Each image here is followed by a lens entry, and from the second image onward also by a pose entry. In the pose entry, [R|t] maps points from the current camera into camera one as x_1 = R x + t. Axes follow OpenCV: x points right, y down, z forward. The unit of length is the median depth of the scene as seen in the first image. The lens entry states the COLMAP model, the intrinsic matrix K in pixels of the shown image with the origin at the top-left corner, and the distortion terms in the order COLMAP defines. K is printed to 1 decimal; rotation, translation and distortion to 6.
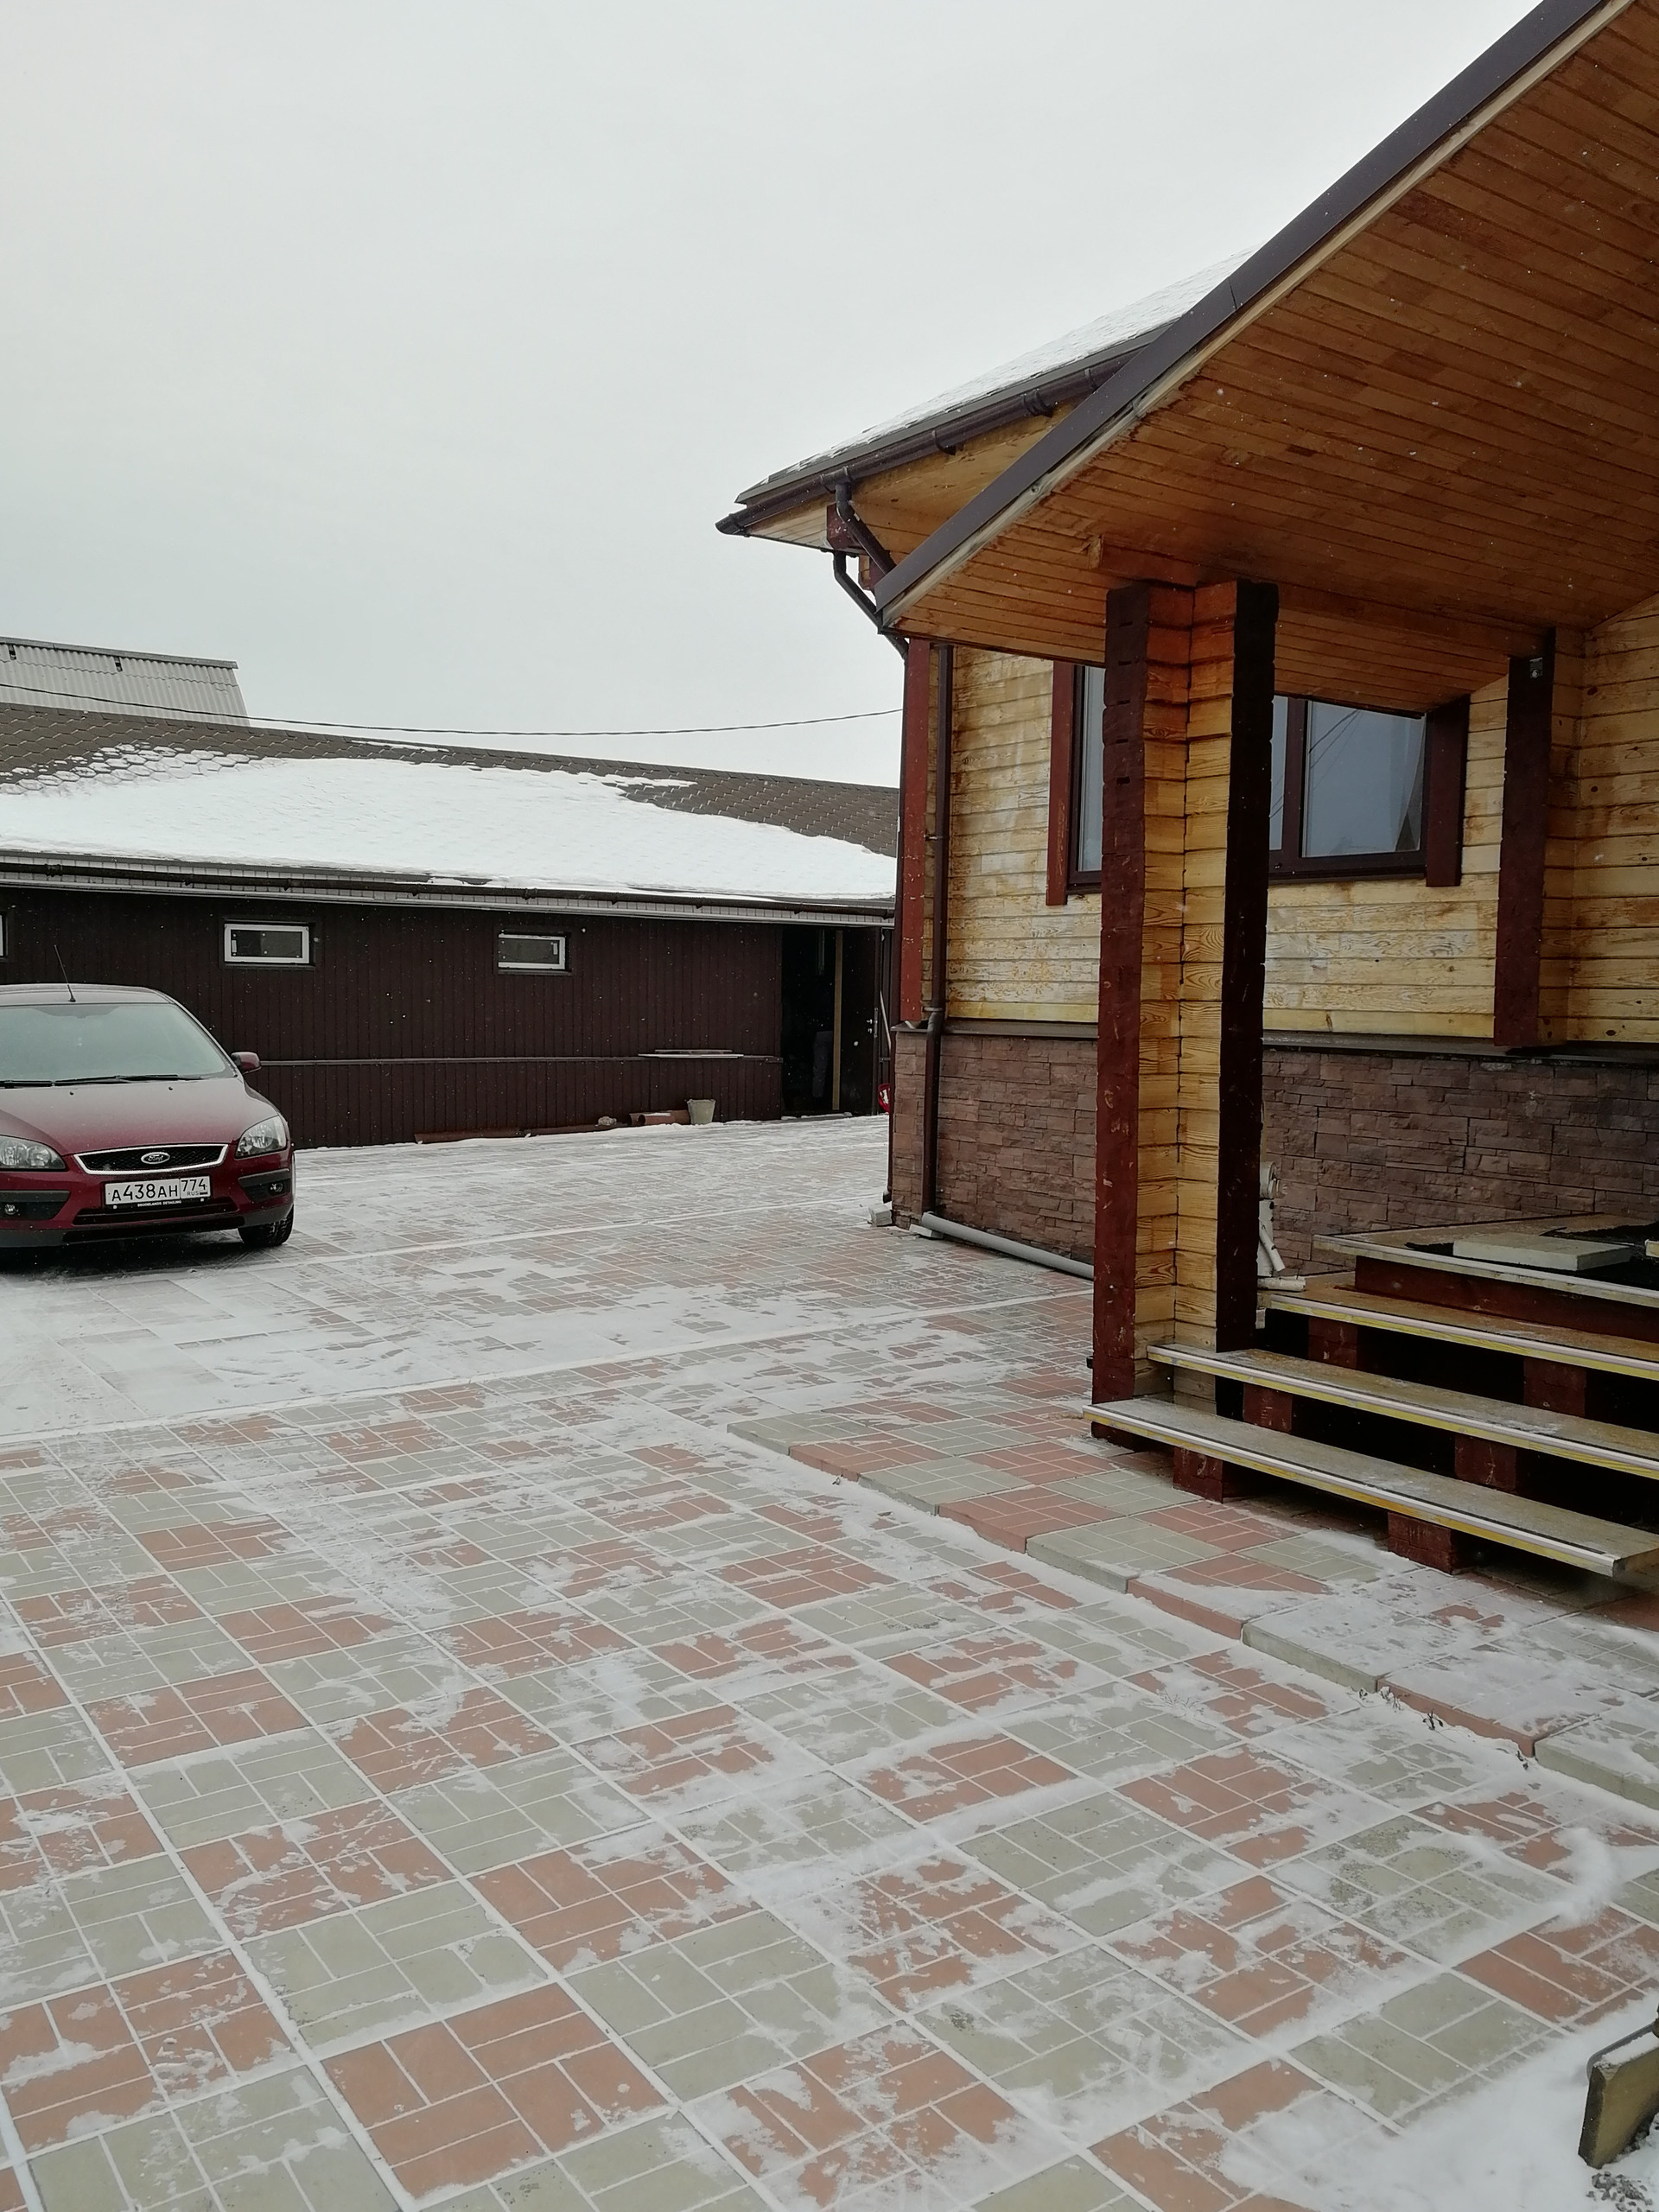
lens RADIAL K [[1784.6, 0, 826.4], [0, 1784.6, 1113.7], [0, 0, 1]] dist [0.047759, -0.048231]
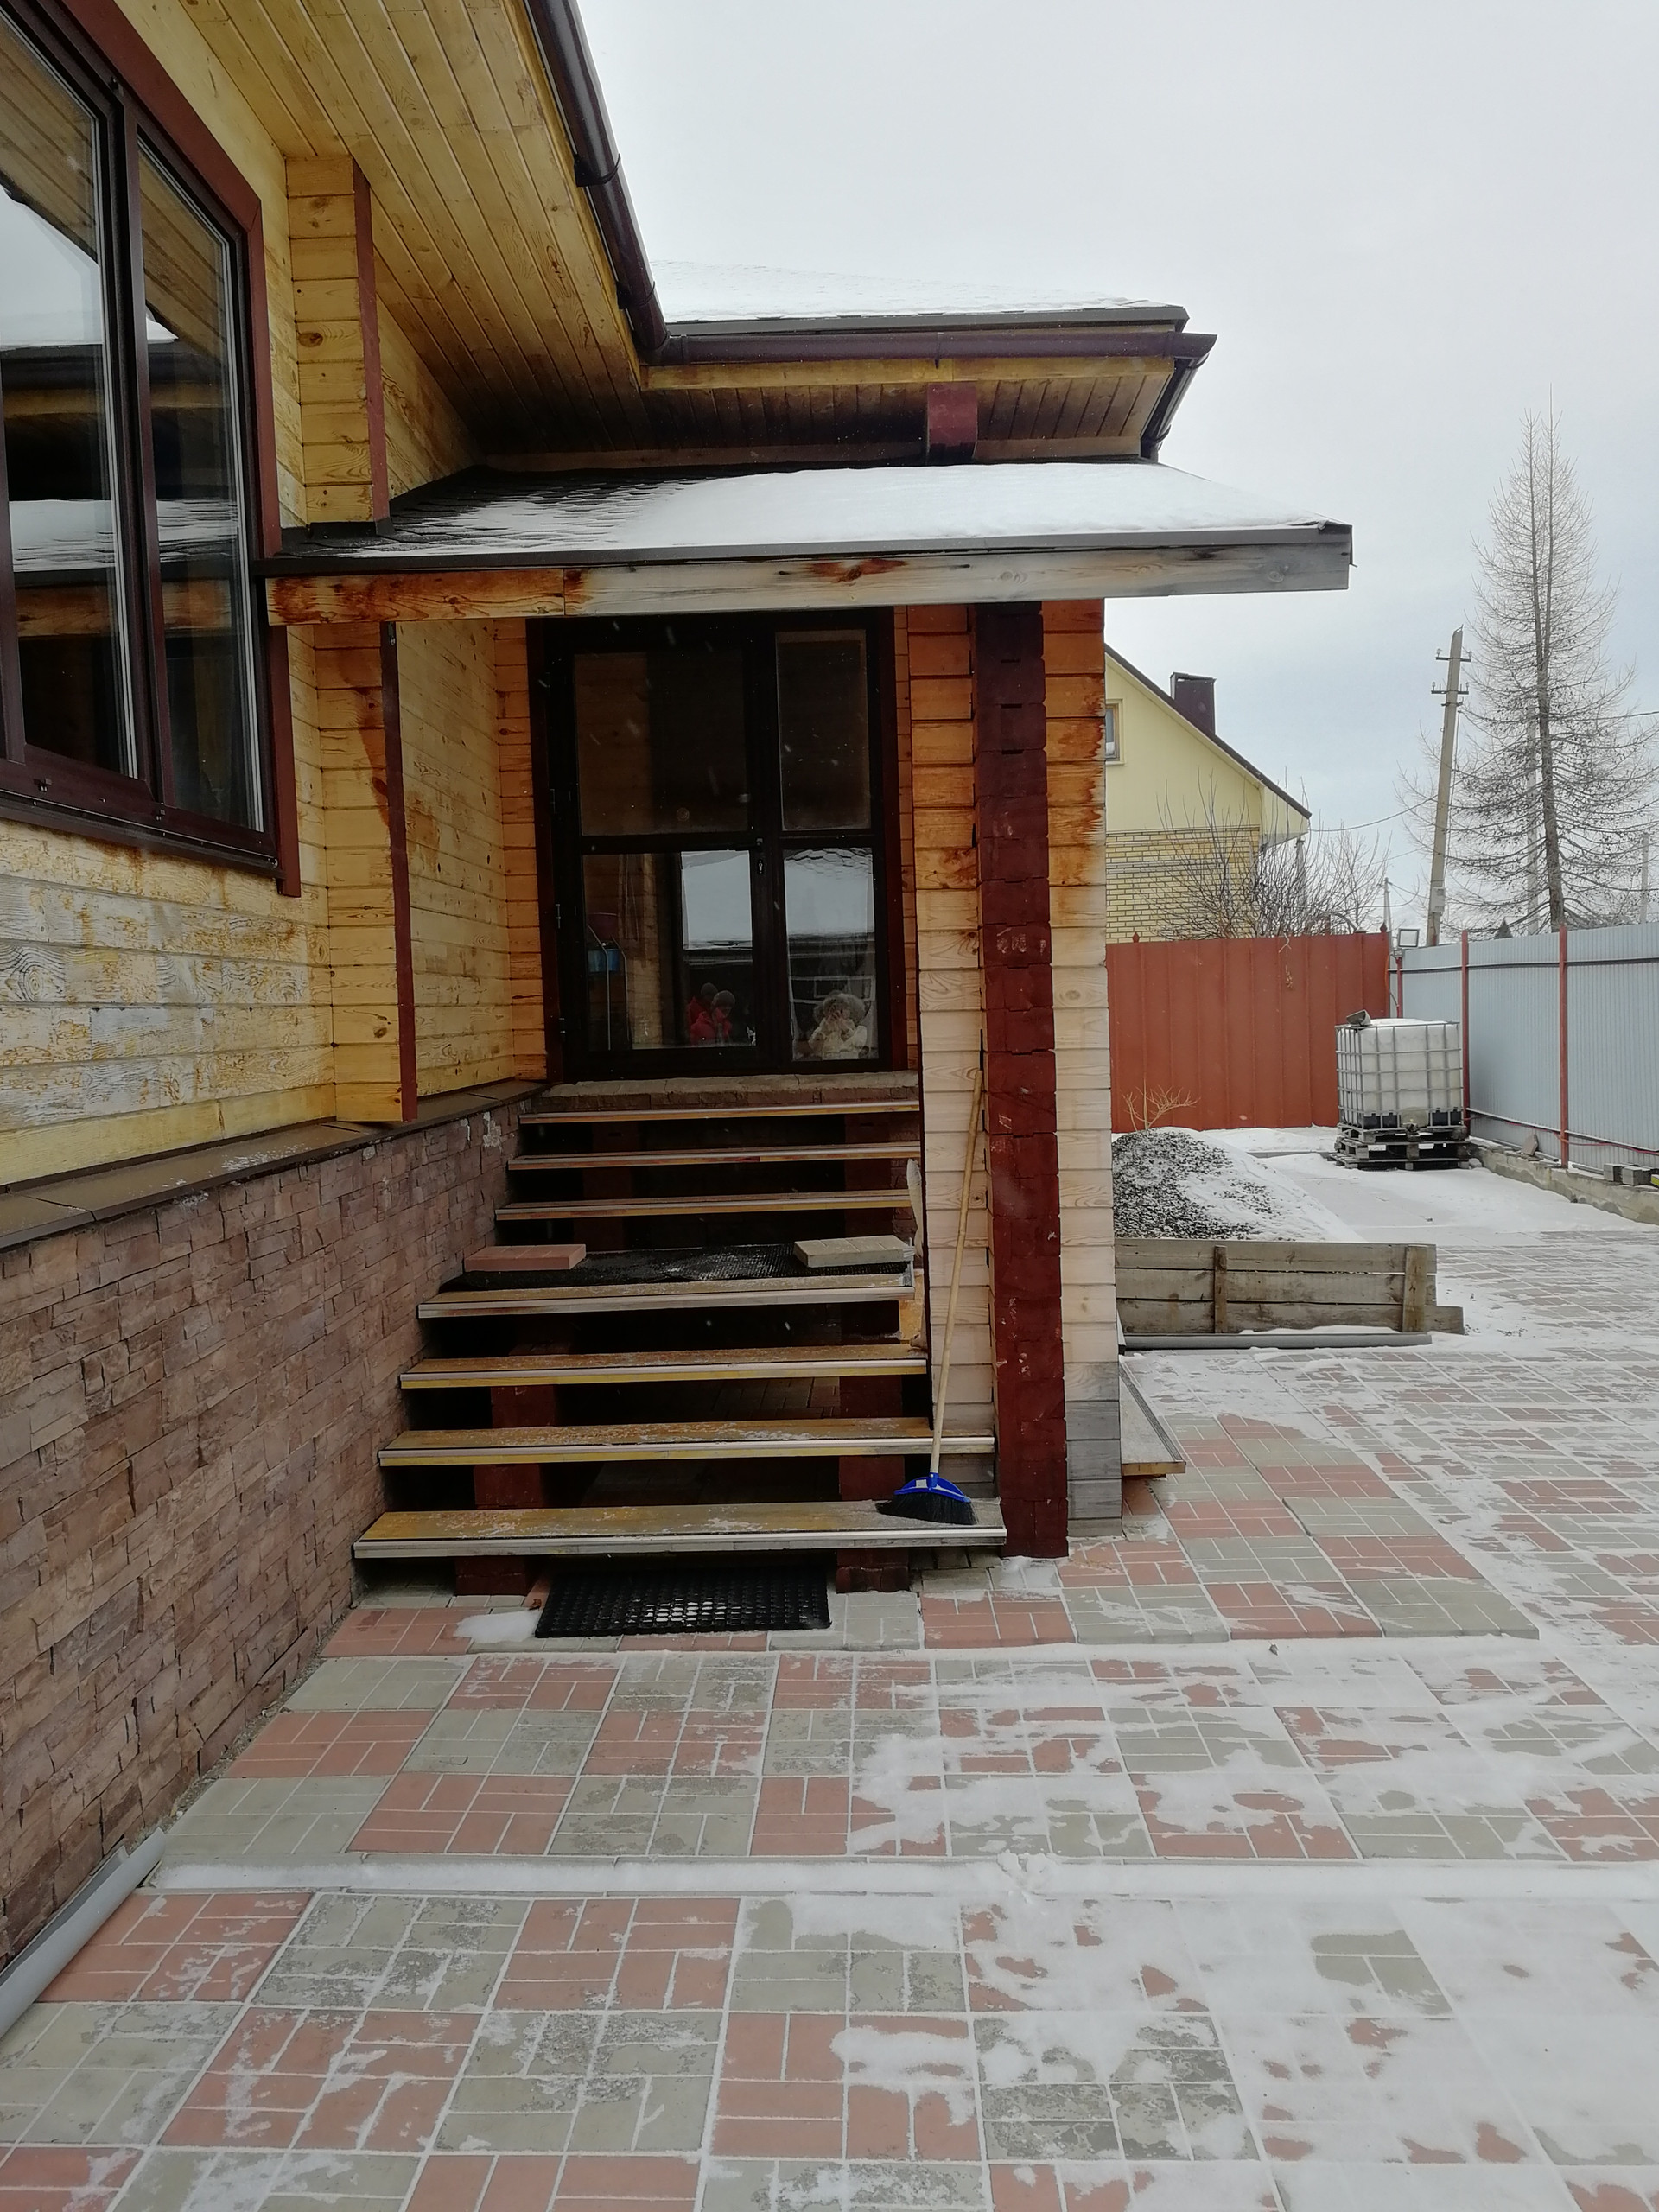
lens RADIAL K [[1784.6, 0, 826.0], [0, 1784.6, 1109.9], [0, 0, 1]] dist [0.047759, -0.048231]
pose [[-0.807466, -0.026287, 0.589328, -0.398425], [0.056413, 0.990987, 0.121498, -0.230568], [-0.587210, 0.131352, -0.798706, 2.766984]]
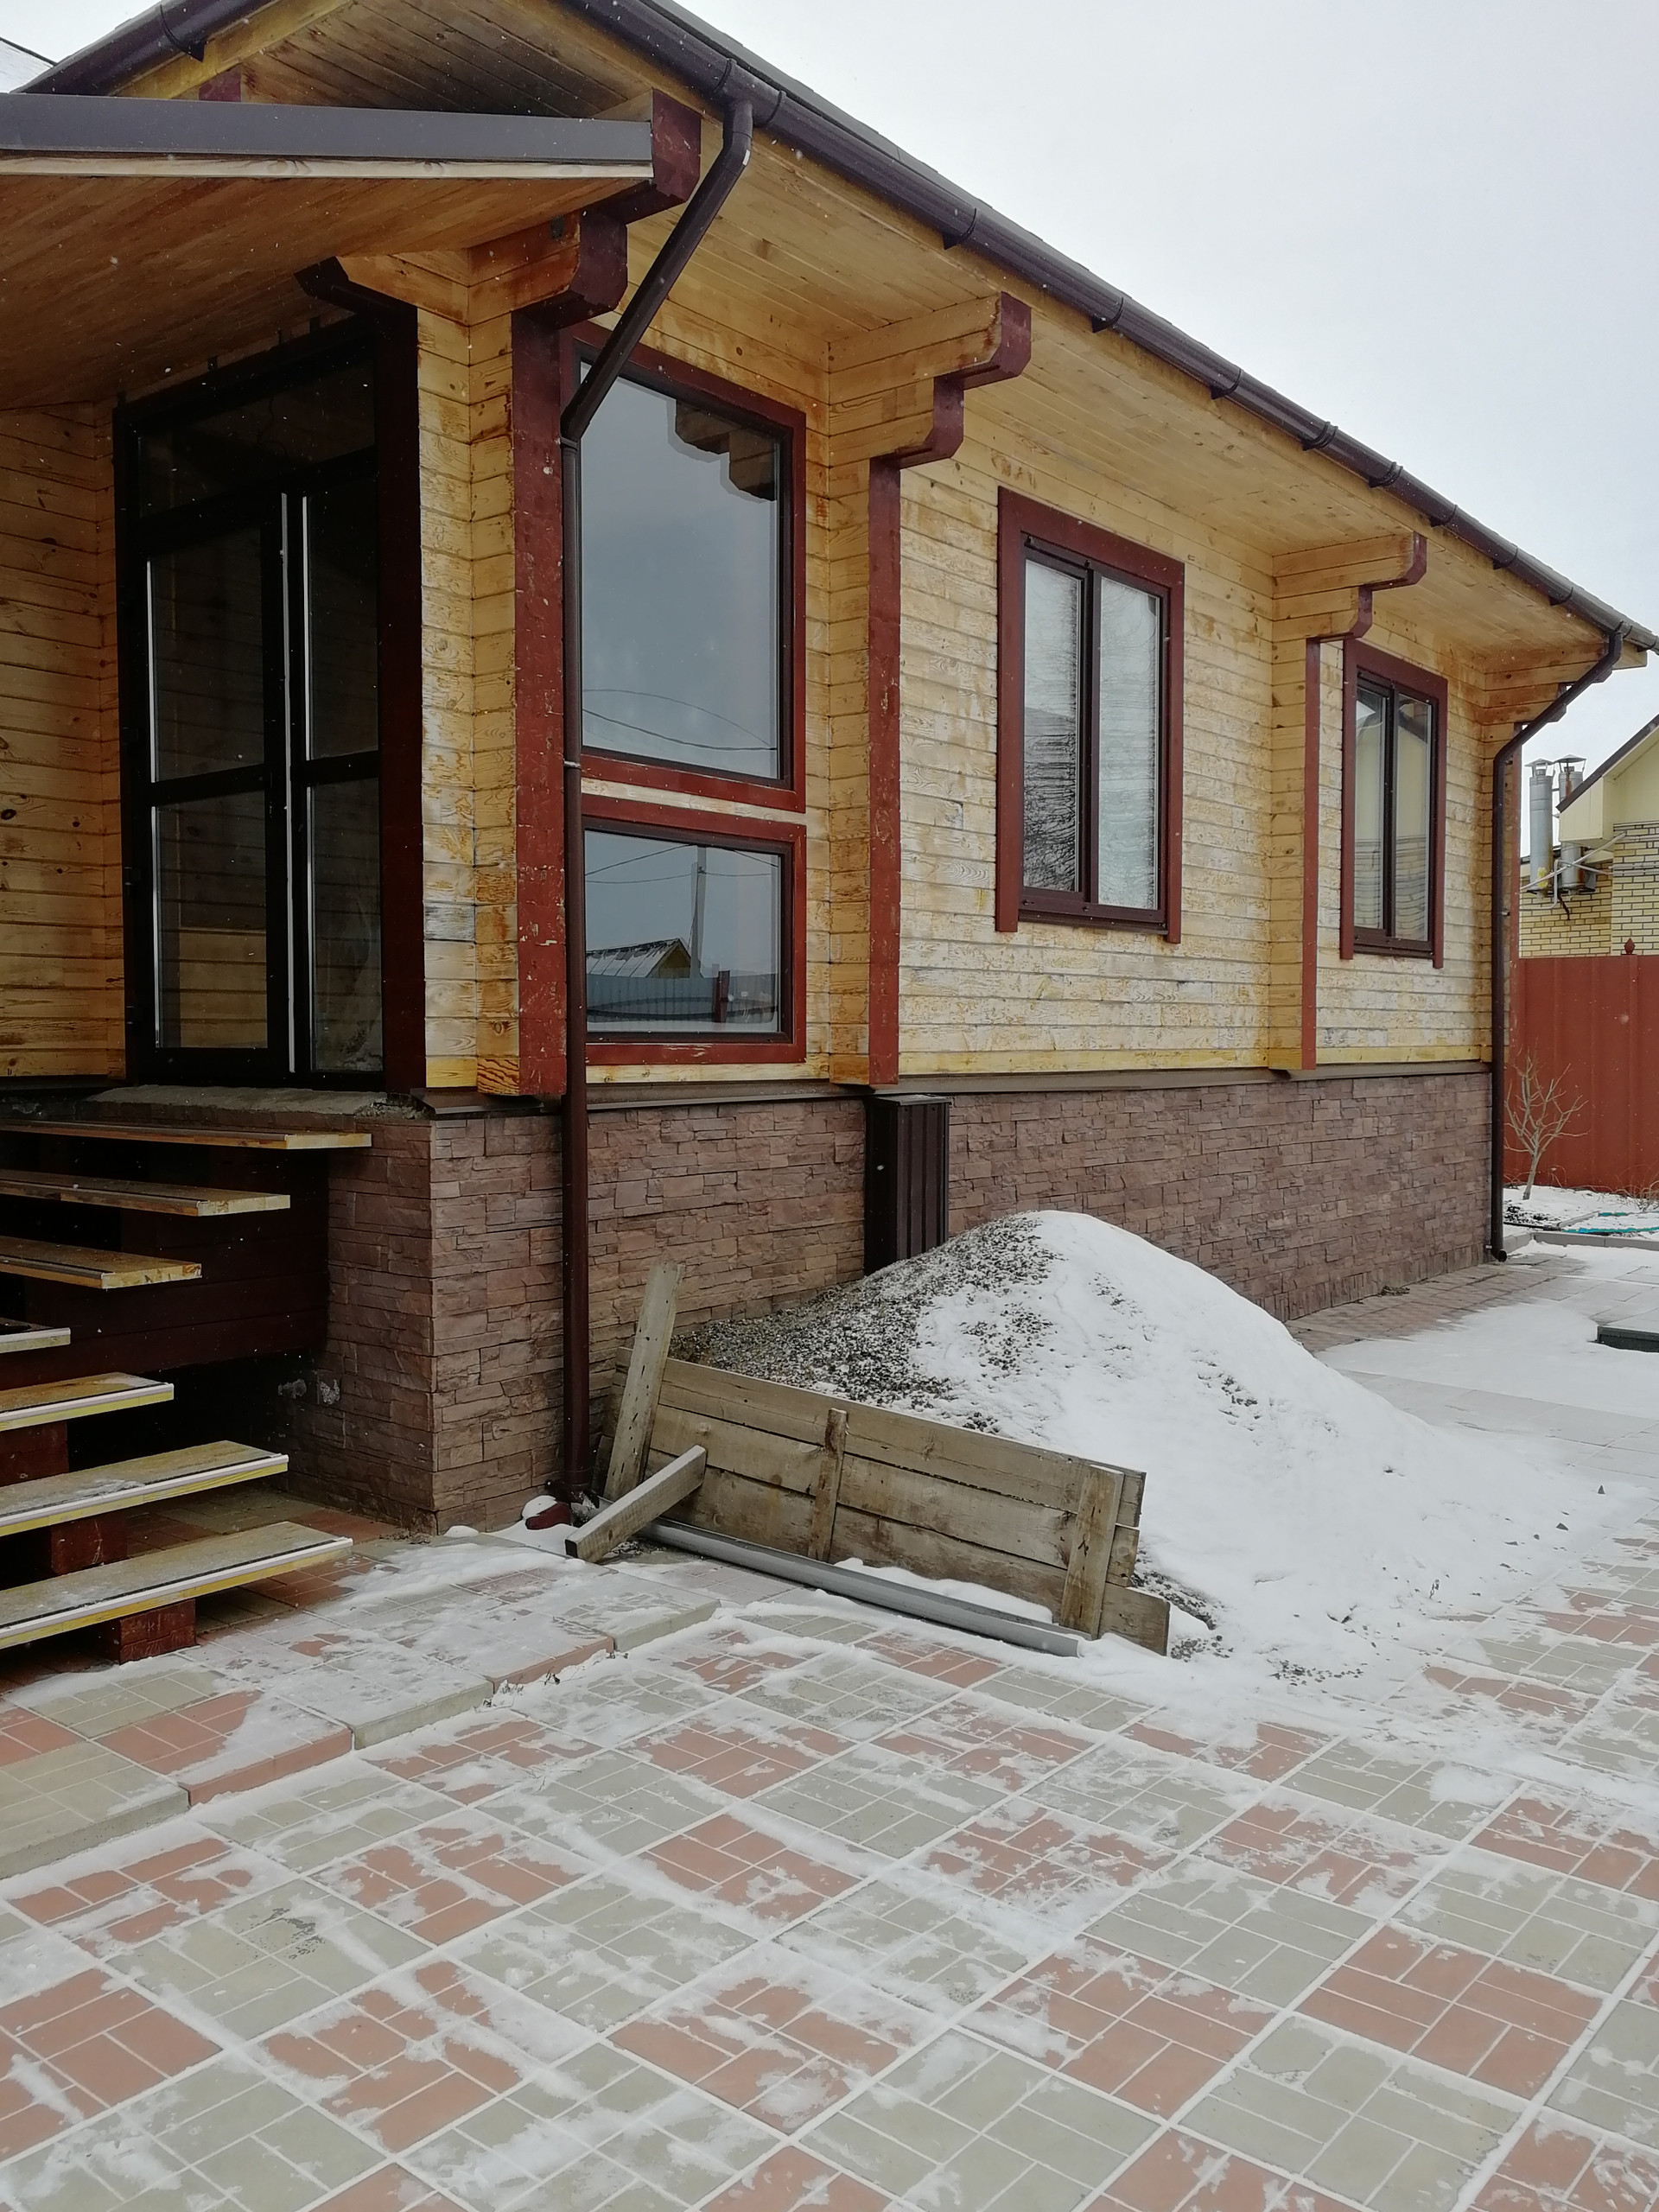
lens RADIAL K [[1784.6, 0, 825.9], [0, 1784.6, 1088.8], [0, 0, 1]] dist [0.047759, -0.048231]
pose [[-0.275067, -0.042914, 0.960467, -0.761651], [0.056172, 0.996579, 0.060614, -0.088525], [-0.959783, 0.070625, -0.271716, 1.092650]]
